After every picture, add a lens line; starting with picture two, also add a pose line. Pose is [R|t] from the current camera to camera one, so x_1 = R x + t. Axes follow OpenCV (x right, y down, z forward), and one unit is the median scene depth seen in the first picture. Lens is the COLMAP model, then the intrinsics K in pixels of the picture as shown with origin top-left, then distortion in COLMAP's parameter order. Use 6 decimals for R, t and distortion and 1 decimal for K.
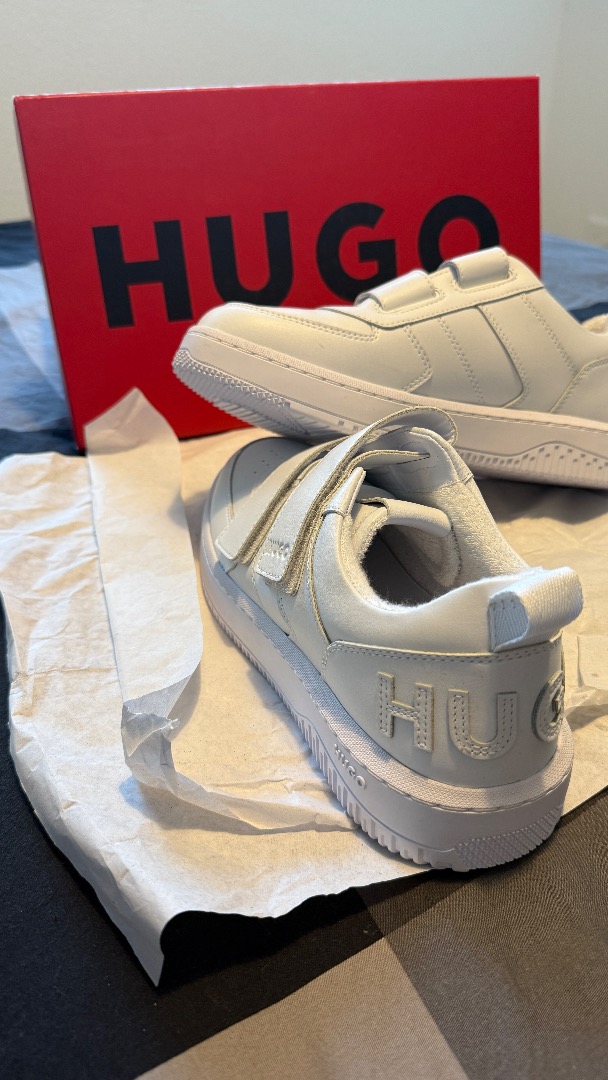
lens RADIAL K [[788.1, 0, 304.0], [0, 788.1, 540.0], [0, 0, 1]] dist [0.171190, -0.306964]
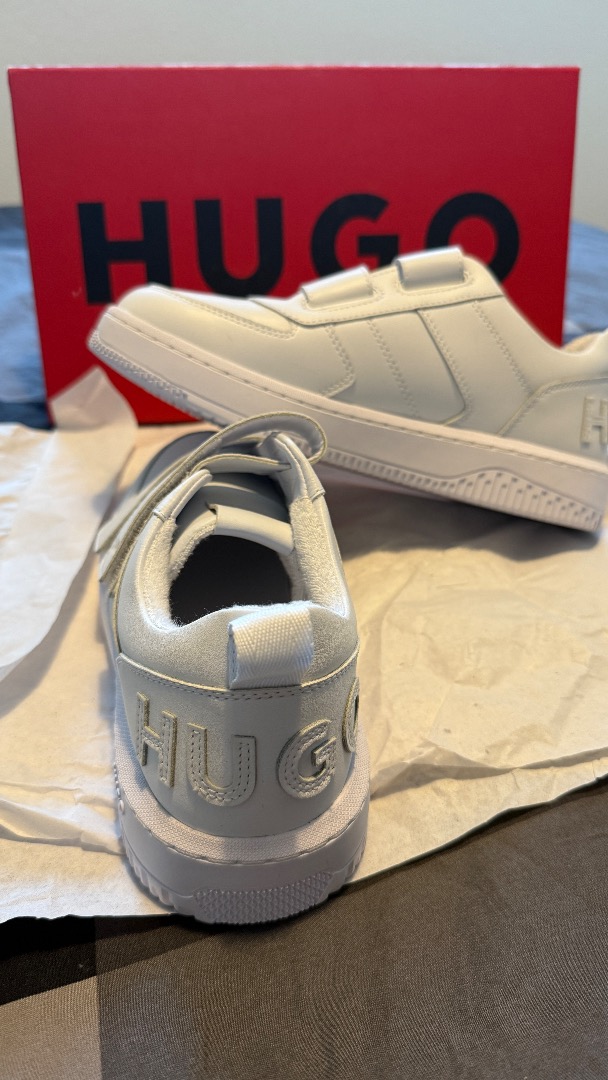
lens RADIAL K [[788.1, 0, 304.0], [0, 788.1, 540.0], [0, 0, 1]] dist [0.171190, -0.306964]
pose [[0.977461, 0.125189, -0.169996, 0.286716], [-0.124333, 0.992116, 0.015716, -0.031891], [0.170623, 0.005774, 0.985319, 0.085225]]
